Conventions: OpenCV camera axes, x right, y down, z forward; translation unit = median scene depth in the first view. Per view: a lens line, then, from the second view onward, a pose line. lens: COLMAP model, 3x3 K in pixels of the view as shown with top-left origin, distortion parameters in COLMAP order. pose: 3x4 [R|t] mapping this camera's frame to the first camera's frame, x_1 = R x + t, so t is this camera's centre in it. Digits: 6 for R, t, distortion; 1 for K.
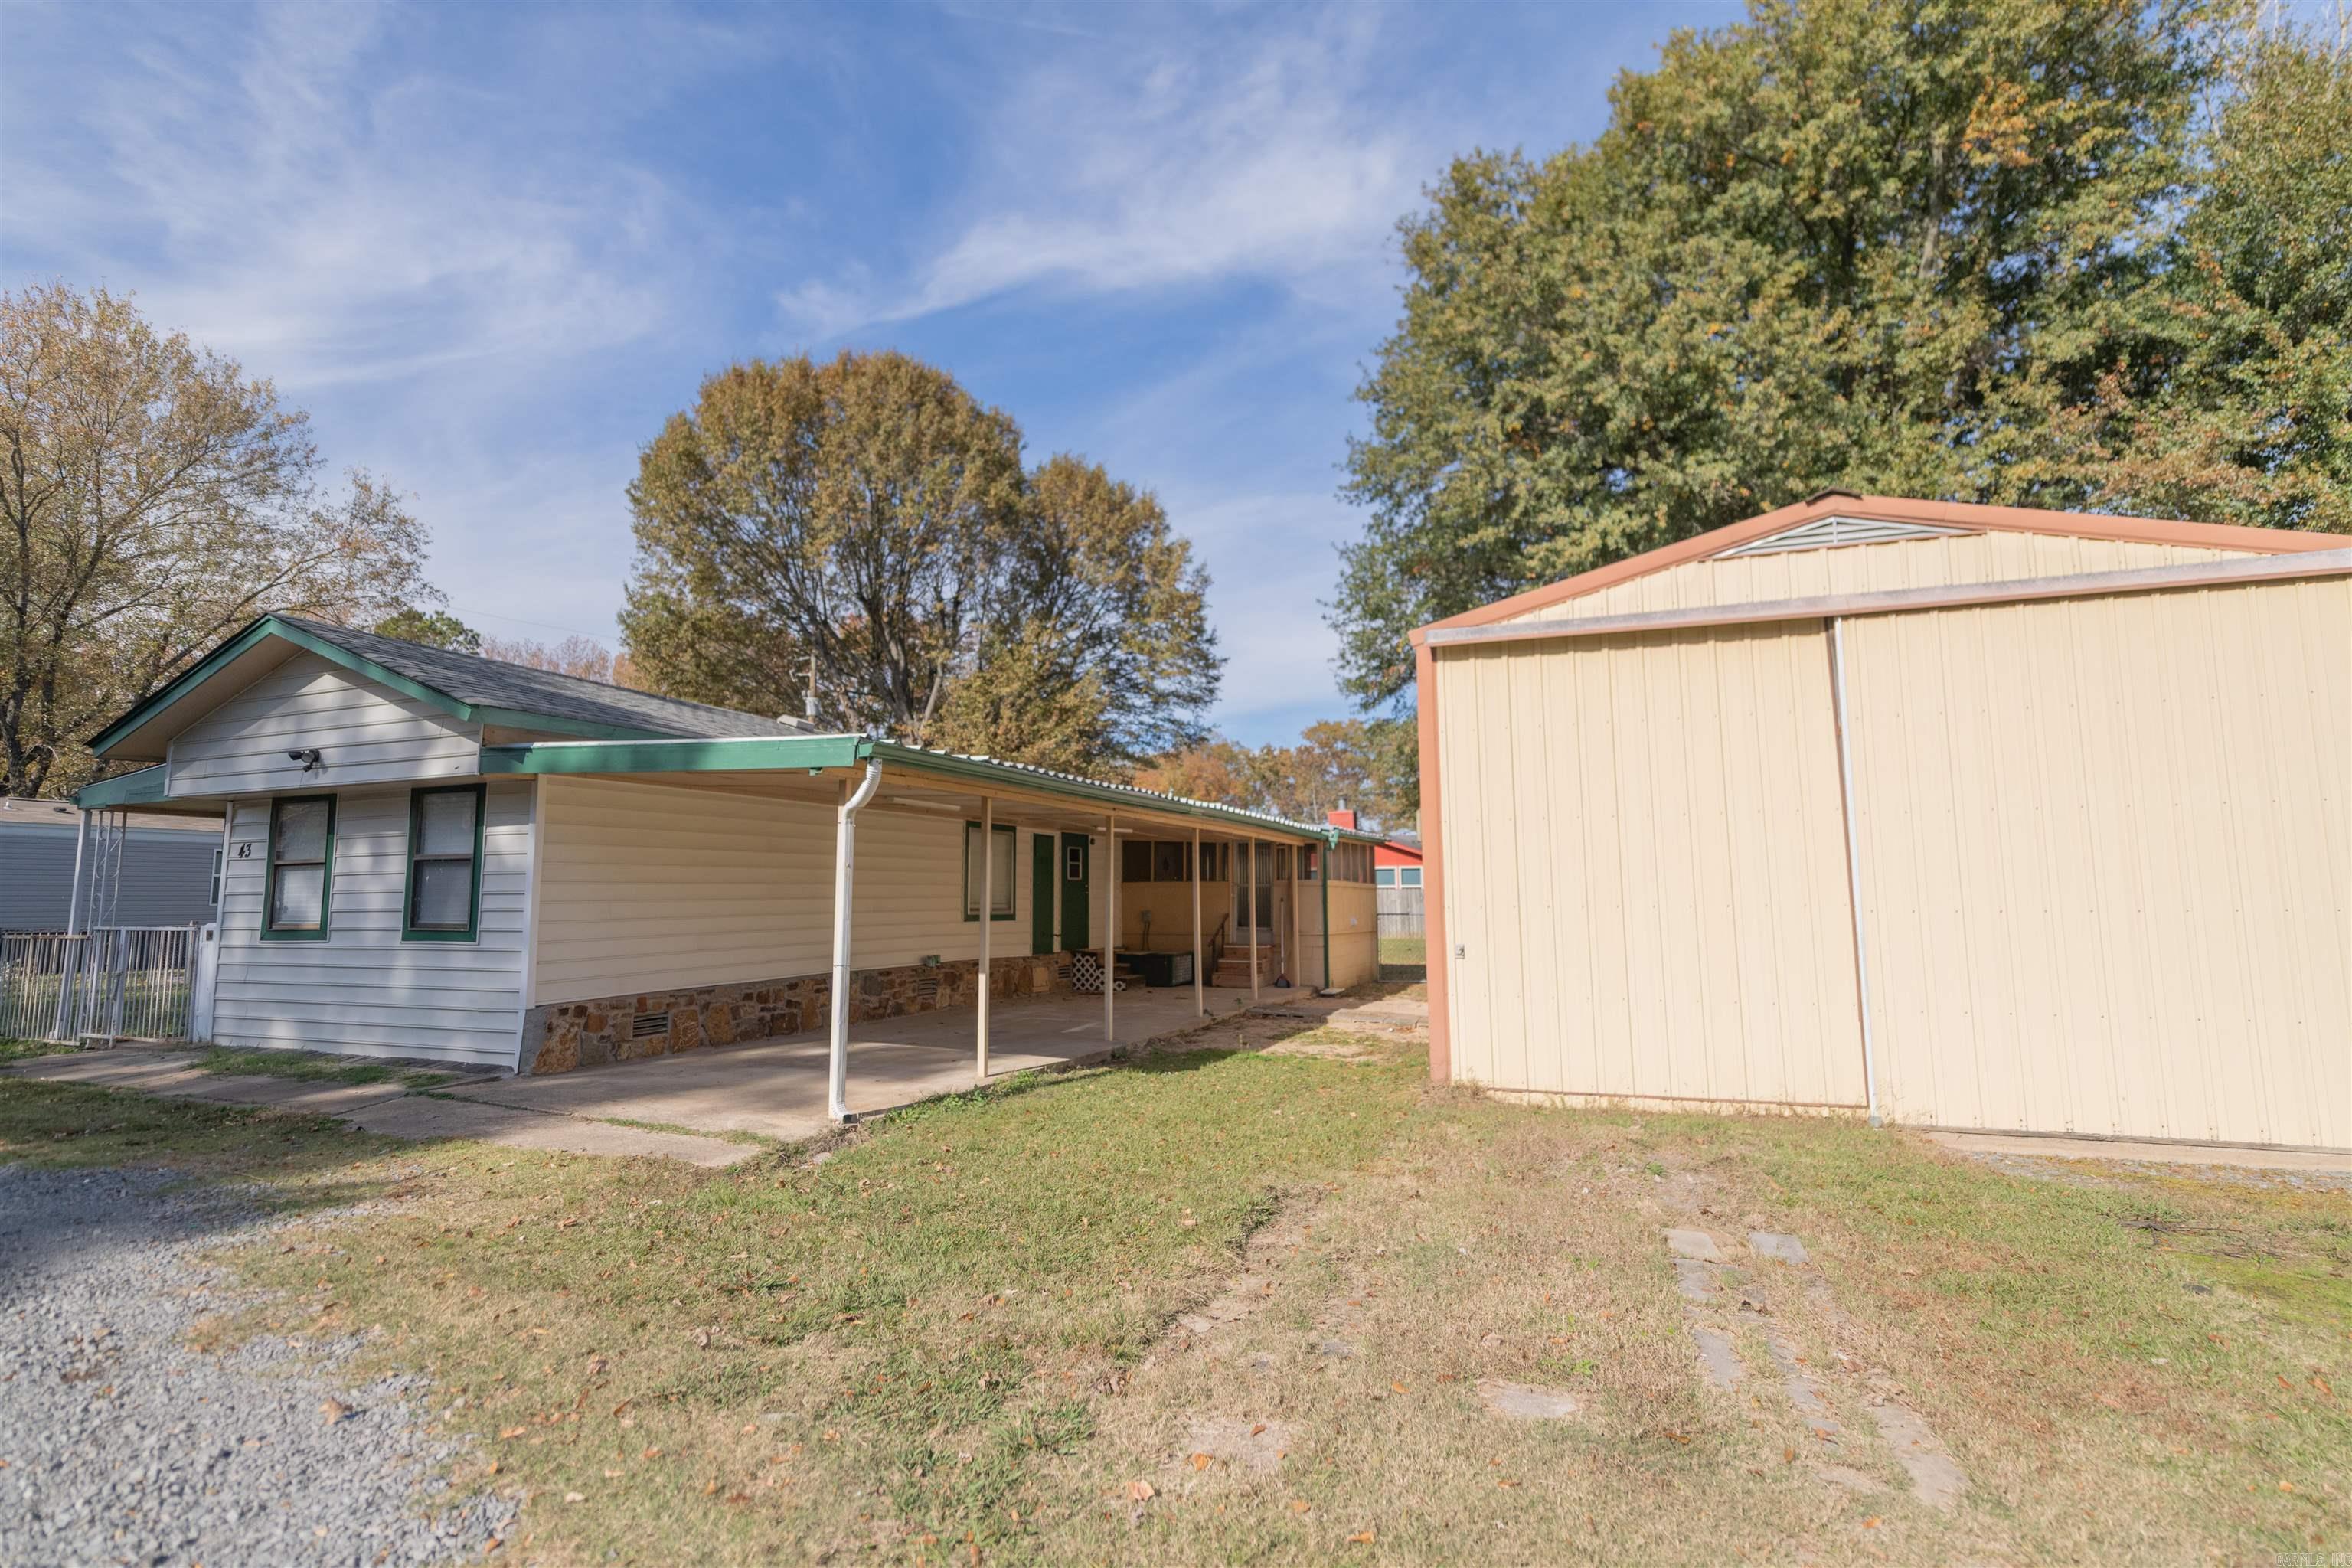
lens RADIAL K [[1028.3, 0, 1175.8], [0, 1028.3, 791.1], [0, 0, 1]] dist [0.003684, 0.000106]
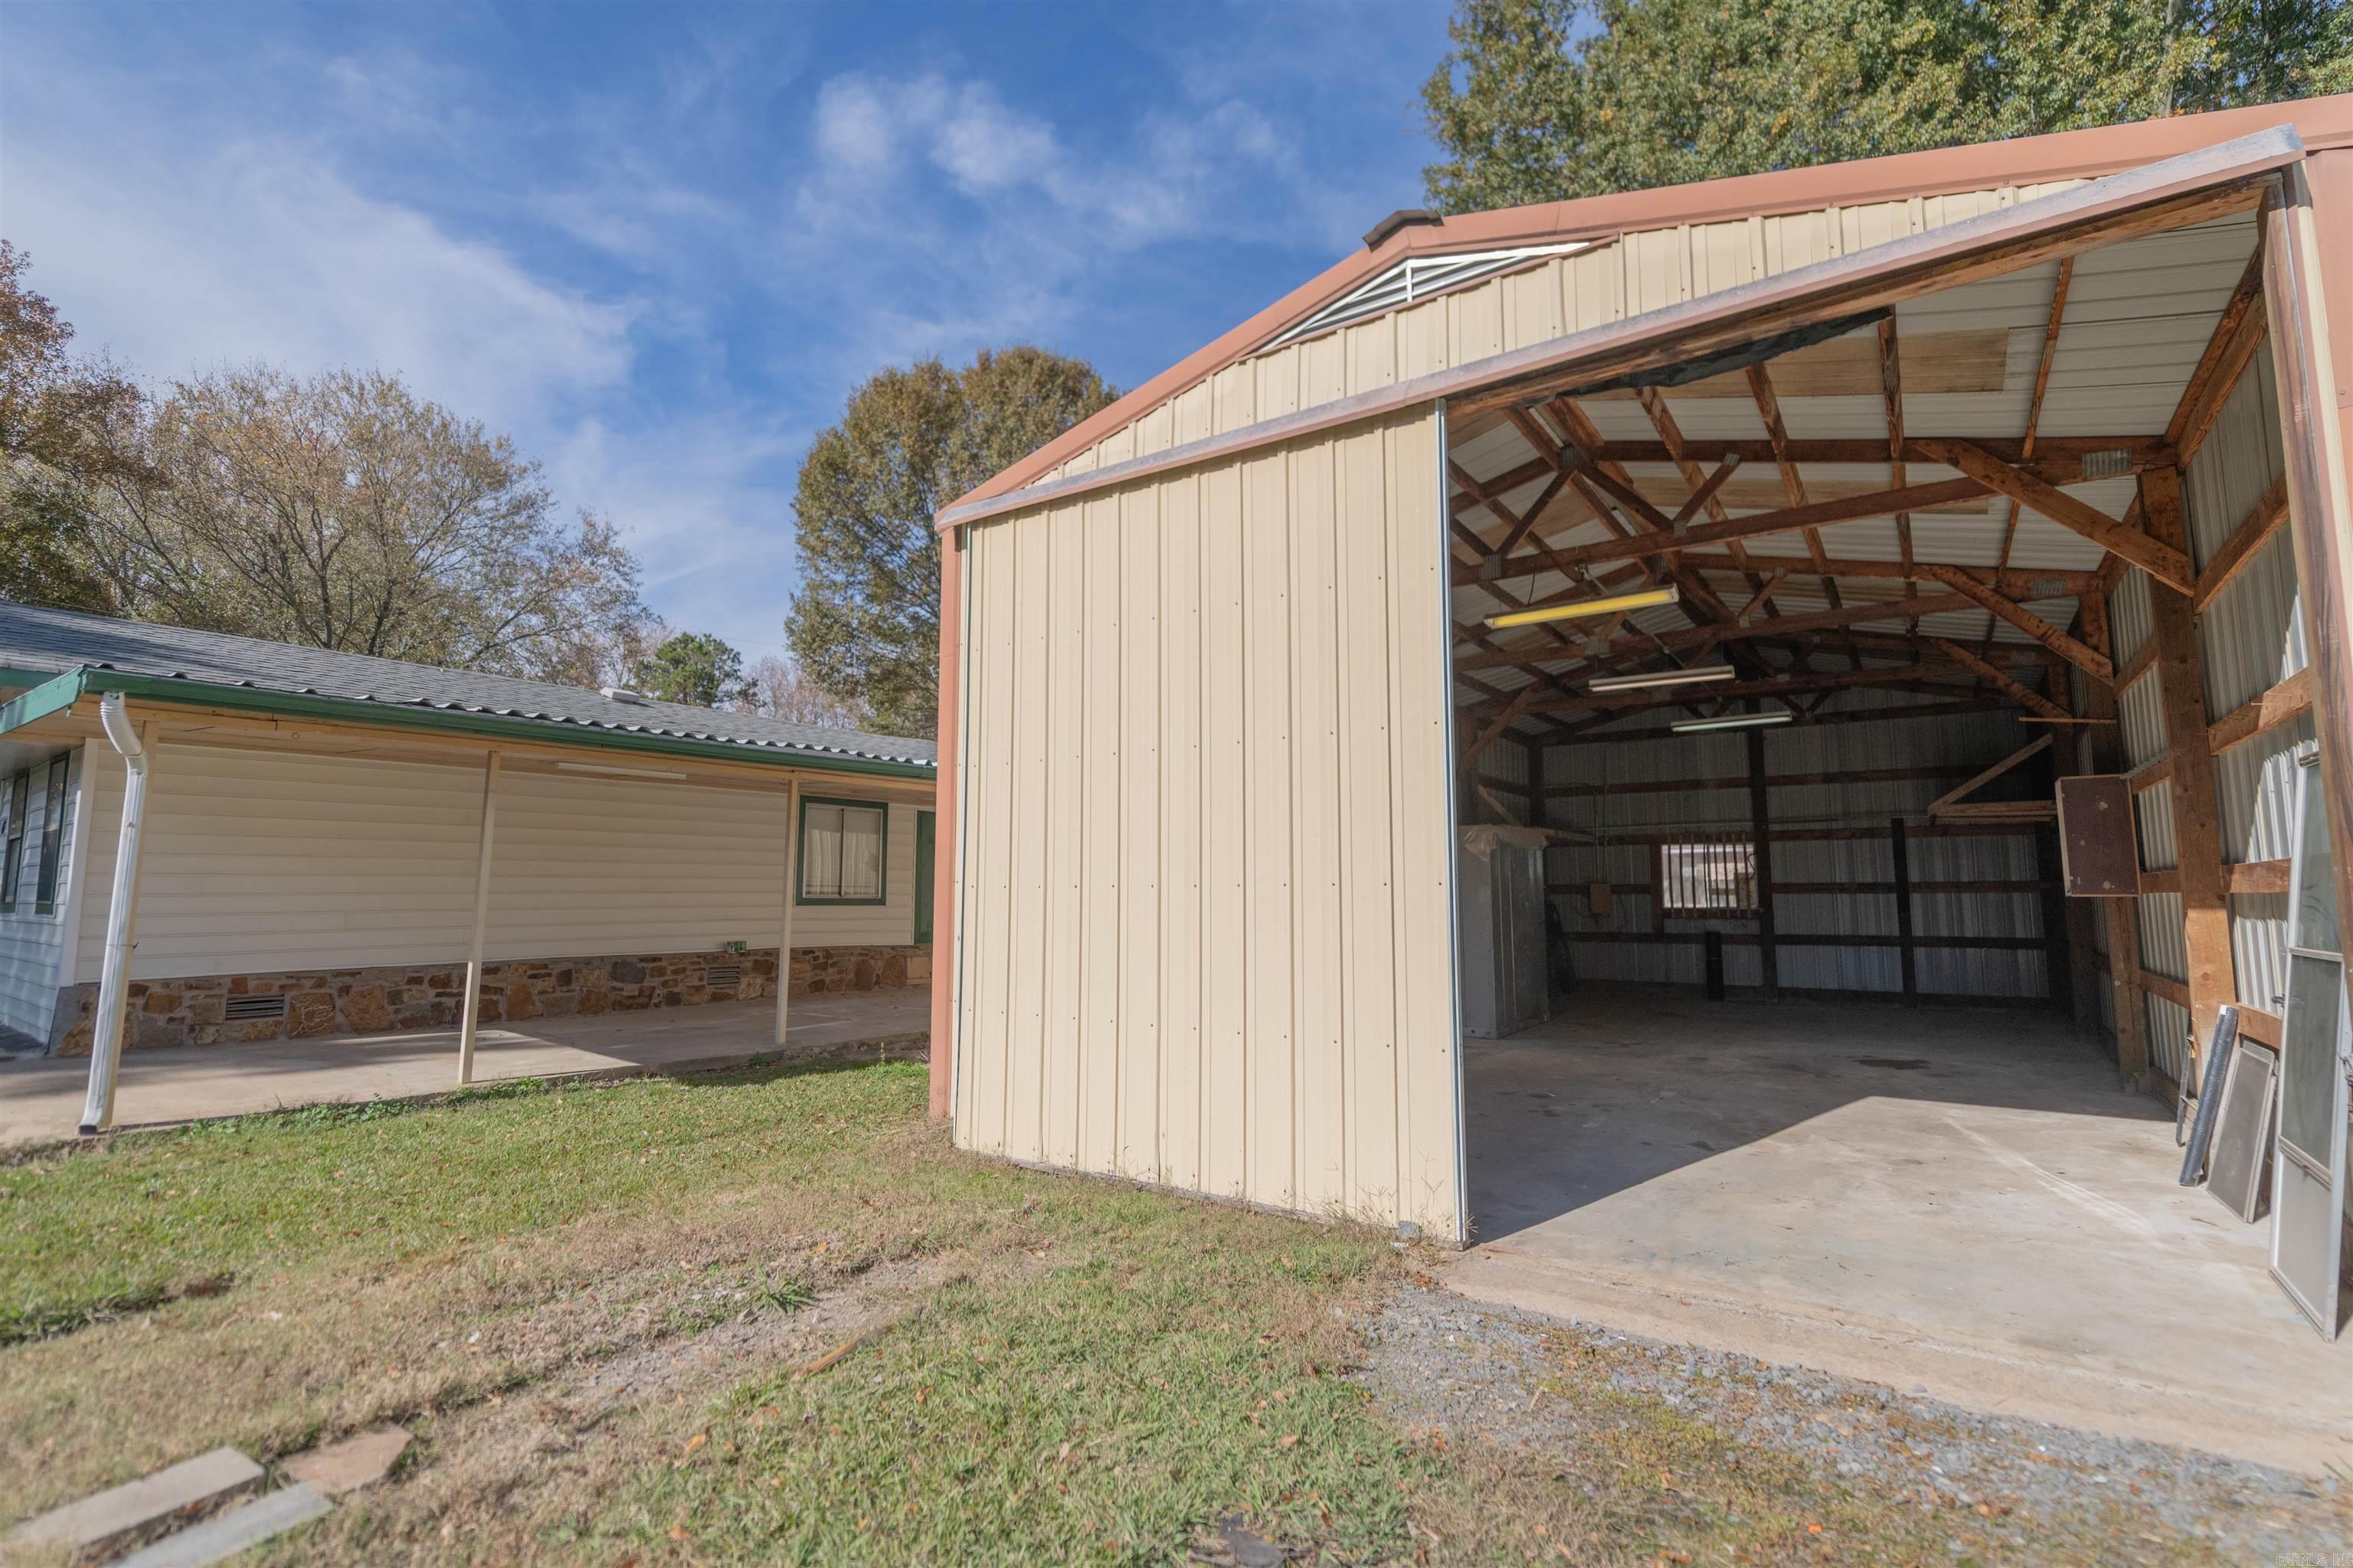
lens RADIAL K [[1030.0, 0, 1181.7], [0, 1030.0, 783.6], [0, 0, 1]] dist [0.010259, -0.004512]
pose [[0.969316, -0.021994, -0.244833, 0.319668], [0.021274, 0.999758, -0.005588, 0.027207], [0.244896, 0.000208, 0.969549, 0.171736]]
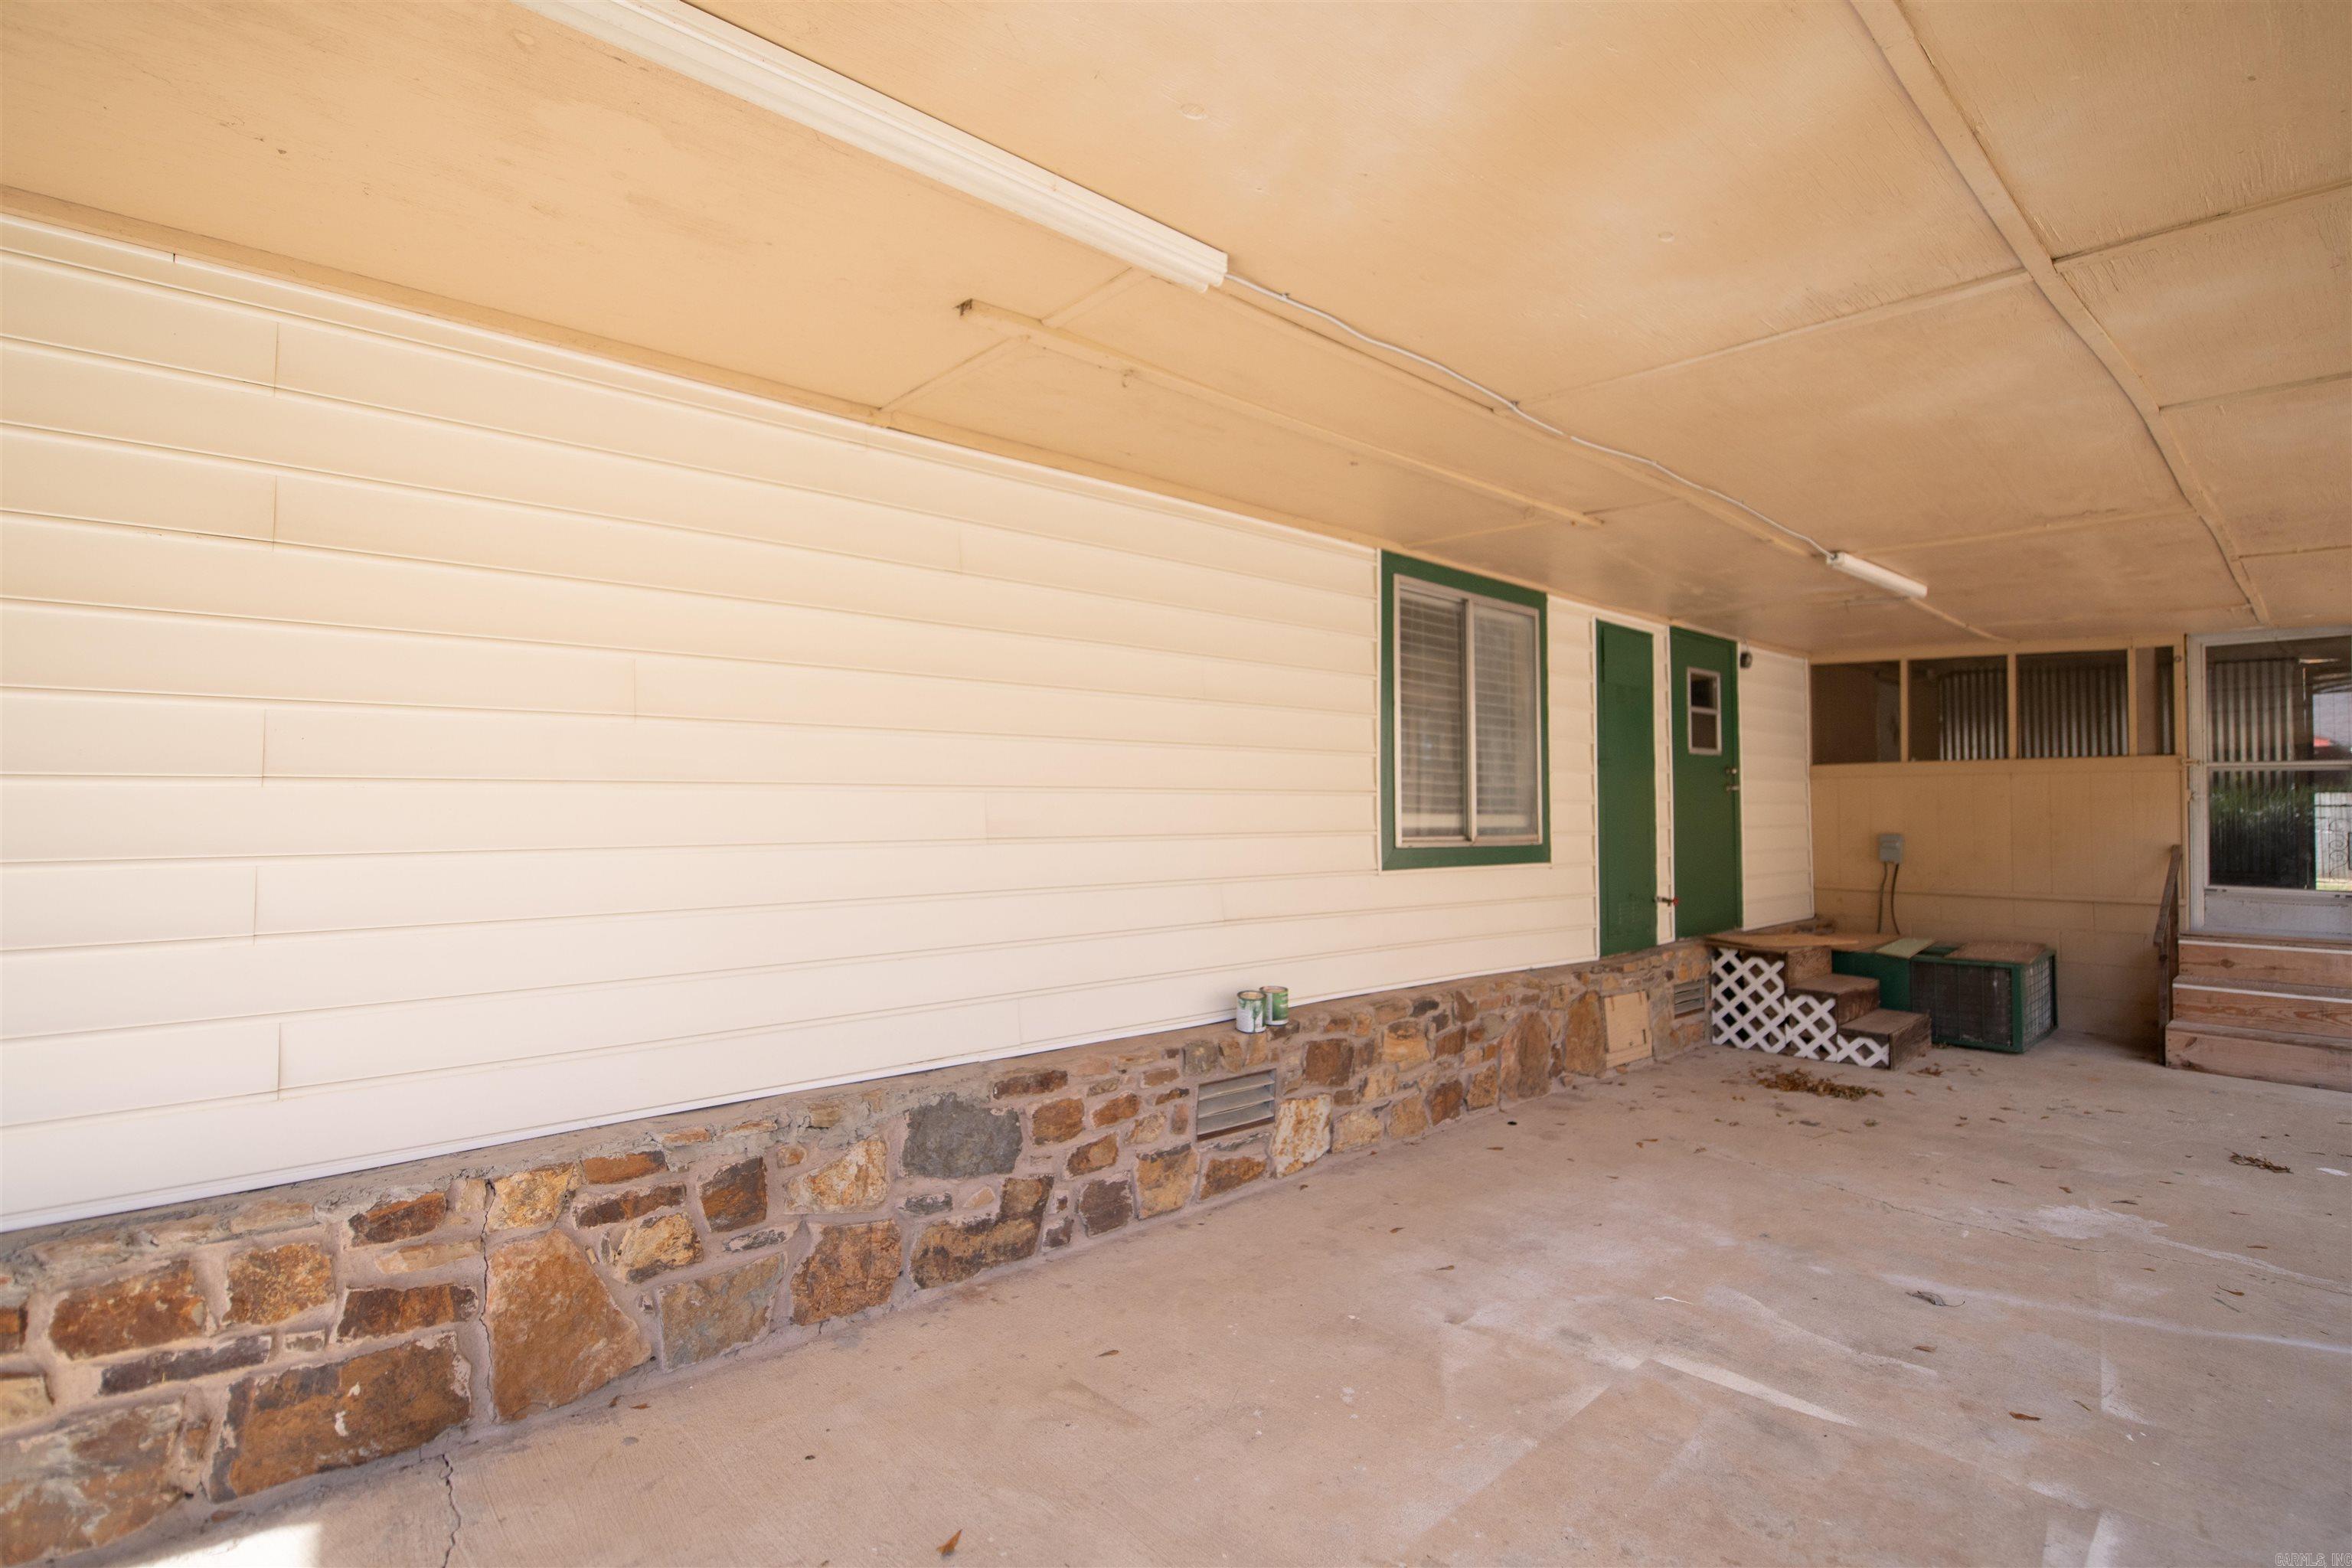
lens RADIAL K [[1029.5, 0, 1176.2], [0, 1029.5, 782.9], [0, 0, 1]] dist [0.010259, -0.004512]
pose [[0.881981, -0.004895, -0.471259, -0.100663], [0.042984, 0.996614, 0.070094, 0.067499], [0.469320, -0.082078, 0.879205, 0.622588]]
